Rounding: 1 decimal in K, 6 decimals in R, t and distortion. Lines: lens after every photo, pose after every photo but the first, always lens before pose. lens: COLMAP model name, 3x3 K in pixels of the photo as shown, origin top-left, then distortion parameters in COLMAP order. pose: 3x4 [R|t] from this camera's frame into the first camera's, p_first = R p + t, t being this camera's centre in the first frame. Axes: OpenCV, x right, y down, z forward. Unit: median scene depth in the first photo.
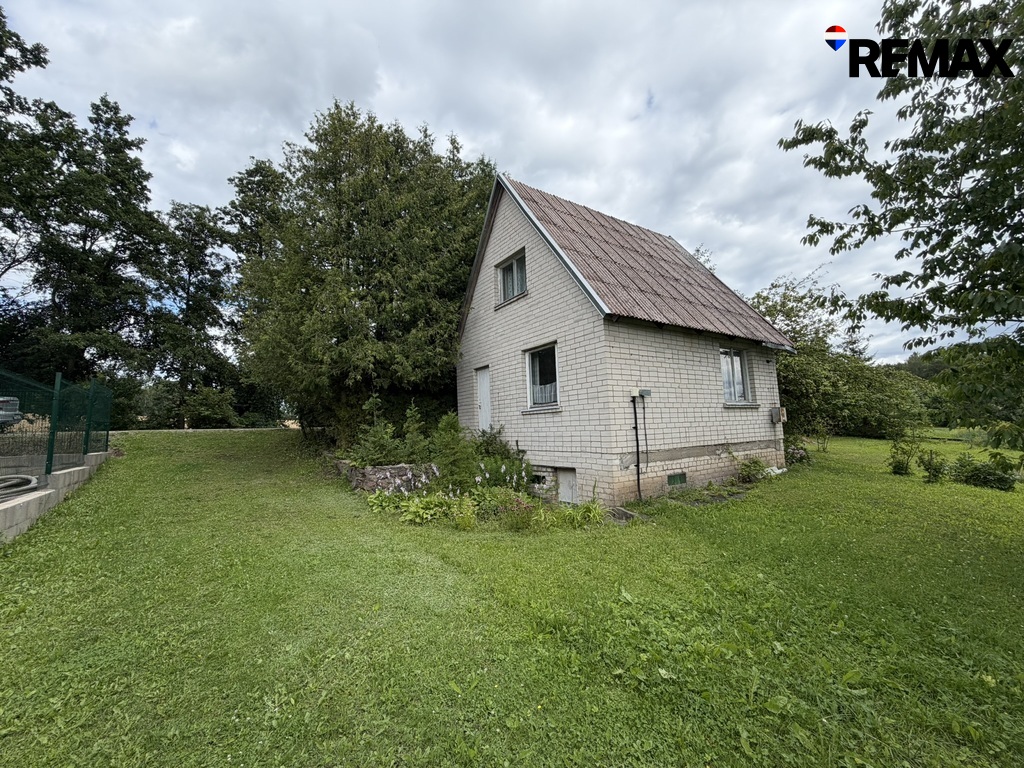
lens RADIAL K [[407.0, 0, 510.6], [0, 407.0, 385.0], [0, 0, 1]] dist [0.000590, -0.000360]
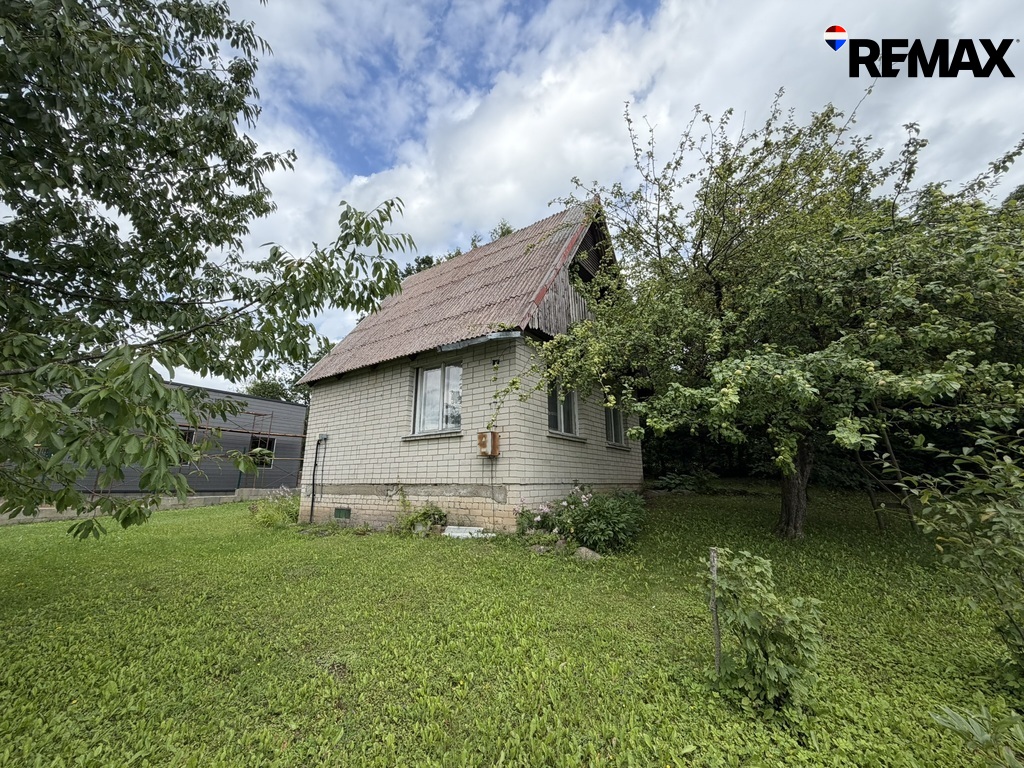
lens RADIAL K [[407.0, 0, 512.0], [0, 407.0, 382.4], [0, 0, 1]] dist [0.000590, -0.000360]
pose [[0.349902, -0.183298, -0.918679, 1.590127], [0.100256, 0.982365, -0.157819, 0.104370], [0.931406, -0.036882, 0.362108, 1.021393]]
